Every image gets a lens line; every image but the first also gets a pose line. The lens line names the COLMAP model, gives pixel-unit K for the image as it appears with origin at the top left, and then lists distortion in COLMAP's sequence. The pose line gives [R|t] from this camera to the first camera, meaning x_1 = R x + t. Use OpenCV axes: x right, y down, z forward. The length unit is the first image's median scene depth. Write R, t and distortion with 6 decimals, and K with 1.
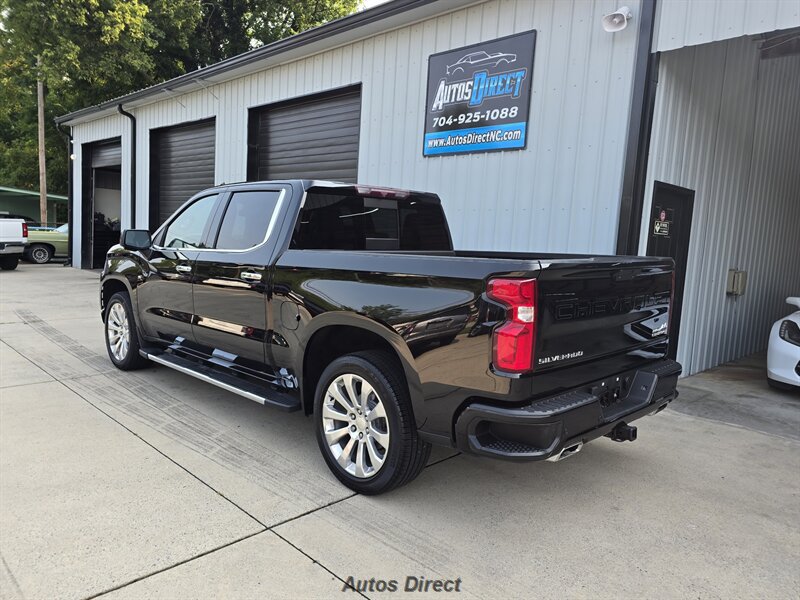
lens RADIAL K [[570.4, 0, 399.7], [0, 570.4, 293.8], [0, 0, 1]] dist [0.069412, -0.068543]
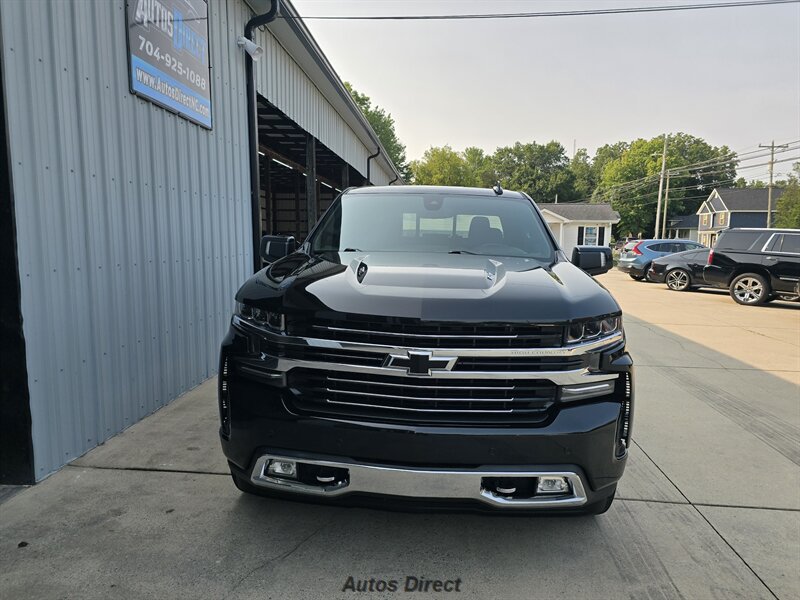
lens RADIAL K [[570.4, 0, 402.5], [0, 570.4, 307.3], [0, 0, 1]] dist [0.069412, -0.068543]
pose [[-0.656004, -0.152730, 0.739143, -0.693832], [0.025239, 0.974325, 0.223726, -0.168258], [-0.754335, 0.165420, -0.635307, 1.352954]]
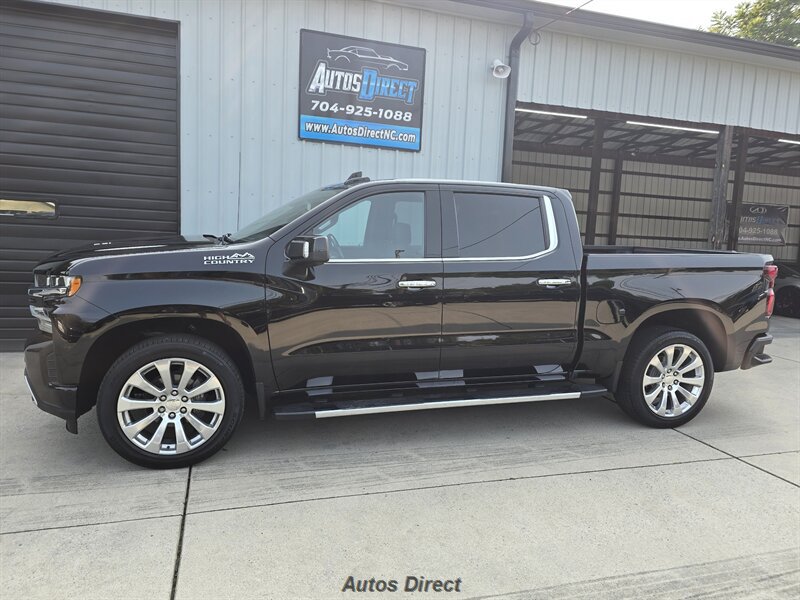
lens RADIAL K [[570.4, 0, 401.2], [0, 570.4, 293.4], [0, 0, 1]] dist [0.069412, -0.068543]
pose [[0.460372, -0.119693, 0.879620, -0.812902], [0.068057, 0.992711, 0.099462, -0.083310], [-0.885113, 0.014075, 0.465162, 0.480964]]
